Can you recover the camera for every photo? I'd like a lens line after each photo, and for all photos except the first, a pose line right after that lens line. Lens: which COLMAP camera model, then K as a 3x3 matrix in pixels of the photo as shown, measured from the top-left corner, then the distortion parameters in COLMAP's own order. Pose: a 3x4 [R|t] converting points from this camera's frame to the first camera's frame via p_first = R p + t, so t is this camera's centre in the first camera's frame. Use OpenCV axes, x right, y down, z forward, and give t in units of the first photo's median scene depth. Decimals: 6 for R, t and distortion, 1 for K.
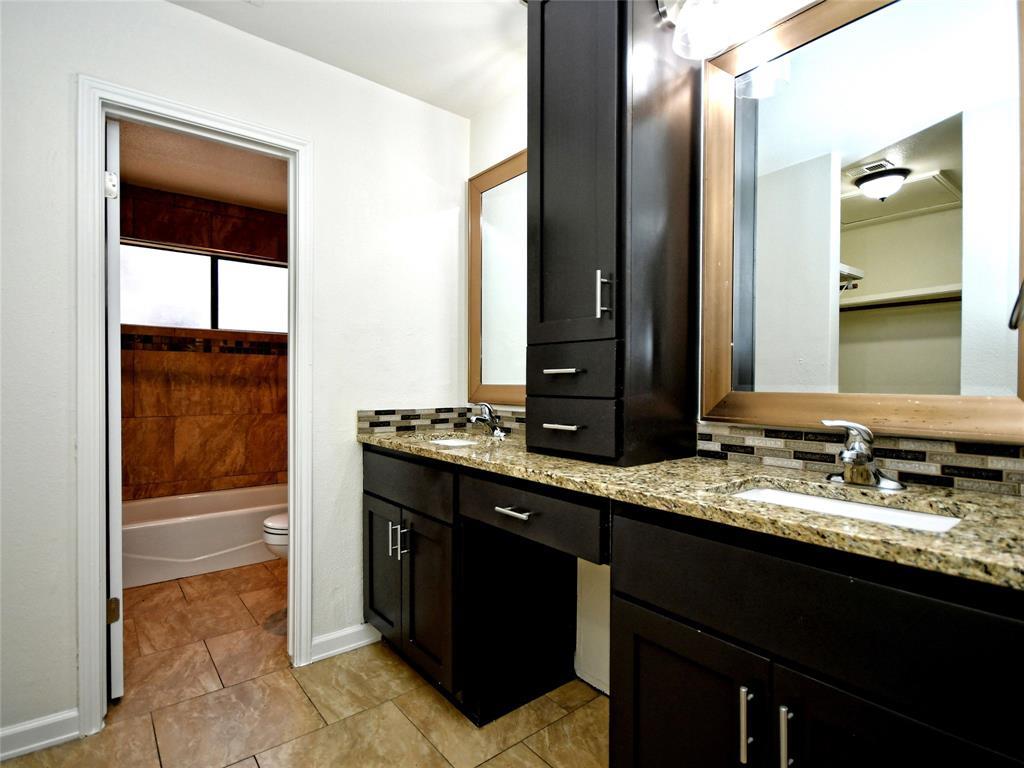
lens RADIAL K [[510.6, 0, 505.4], [0, 510.6, 388.7], [0, 0, 1]] dist [0.008597, -0.013847]
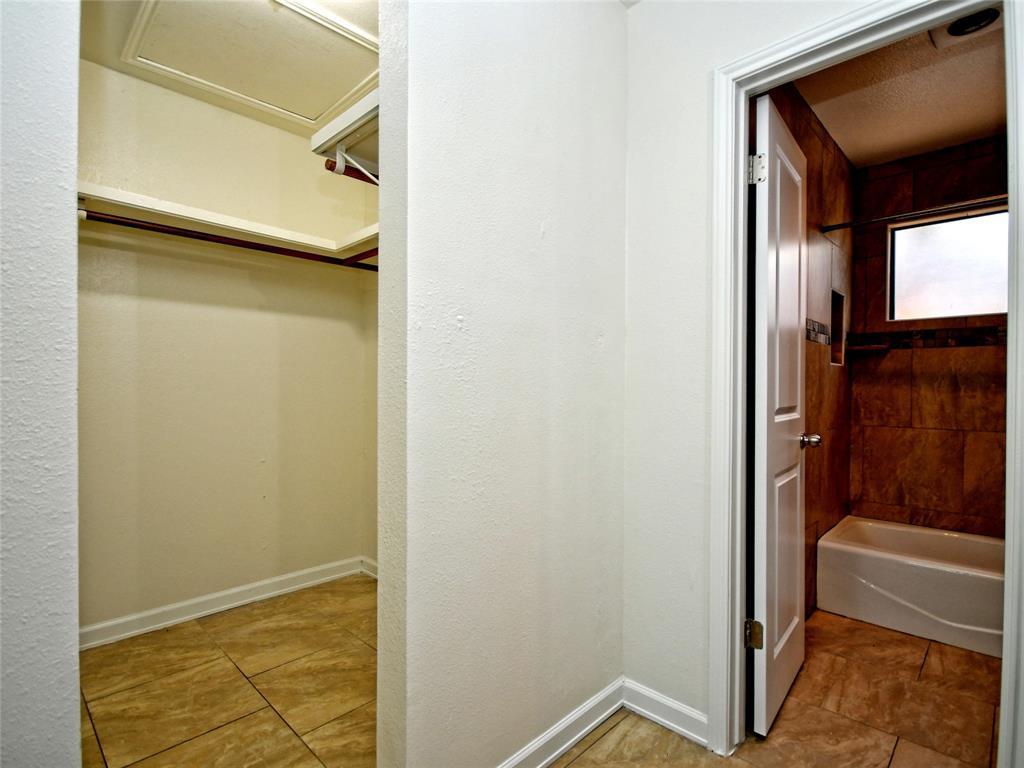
lens RADIAL K [[510.6, 0, 505.4], [0, 510.6, 388.7], [0, 0, 1]] dist [0.008597, -0.013847]
pose [[0.112917, 0.004100, -0.993596, 0.042767], [-0.016497, 0.999861, 0.002251, 0.000336], [0.993467, 0.016137, 0.112969, 0.230300]]
